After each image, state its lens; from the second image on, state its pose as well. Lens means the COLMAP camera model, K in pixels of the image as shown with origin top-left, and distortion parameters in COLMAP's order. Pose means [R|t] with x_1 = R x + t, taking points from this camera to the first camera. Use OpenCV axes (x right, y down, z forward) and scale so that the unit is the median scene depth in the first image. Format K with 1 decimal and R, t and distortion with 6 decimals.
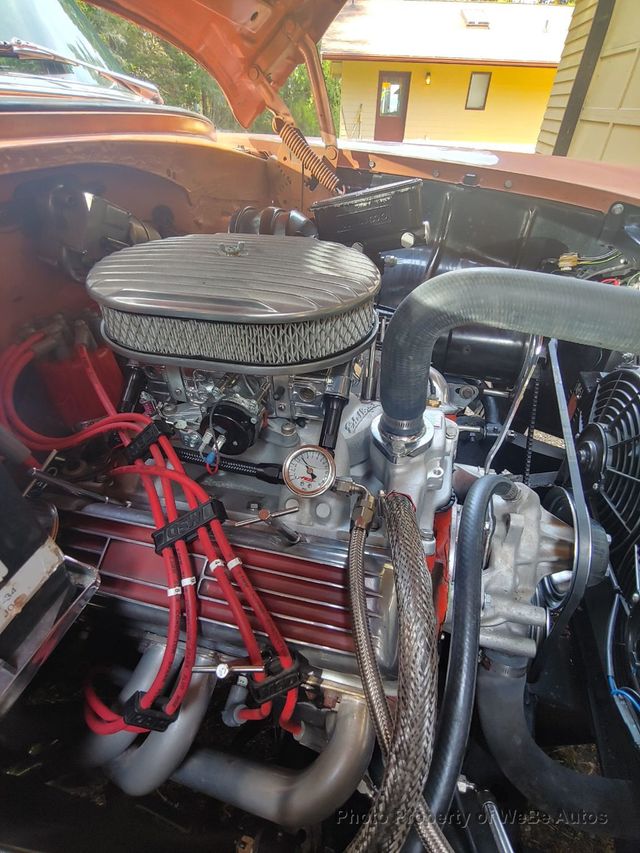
lens RADIAL K [[403.2, 0, 323.1], [0, 403.2, 431.1], [0, 0, 1]] dist [-0.011753, -0.001648]
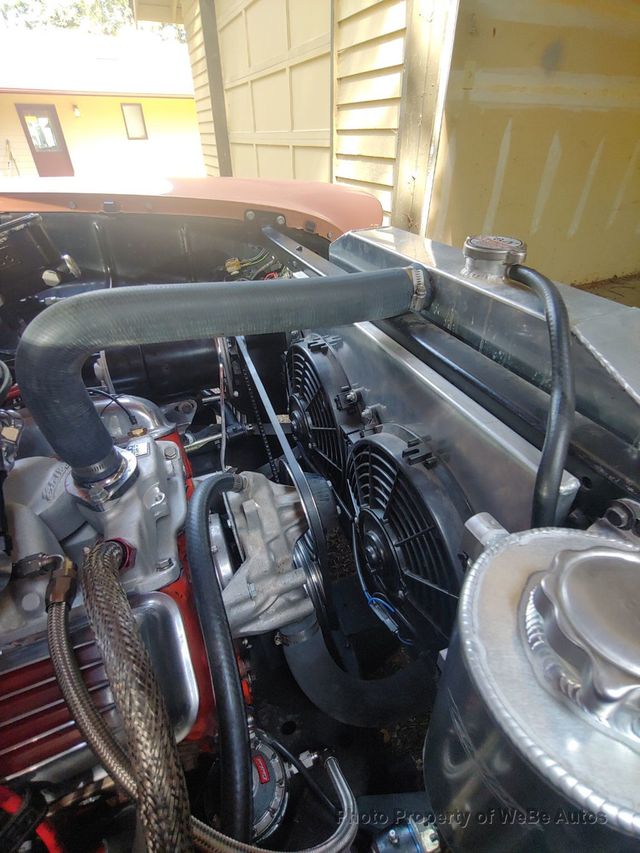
lens RADIAL K [[403.2, 0, 323.1], [0, 403.2, 431.1], [0, 0, 1]] dist [-0.011753, -0.001648]
pose [[0.803444, -0.371540, 0.465226, 0.156918], [0.392774, 0.918000, 0.054815, 0.041929], [-0.447444, 0.138687, 0.883493, -0.041862]]
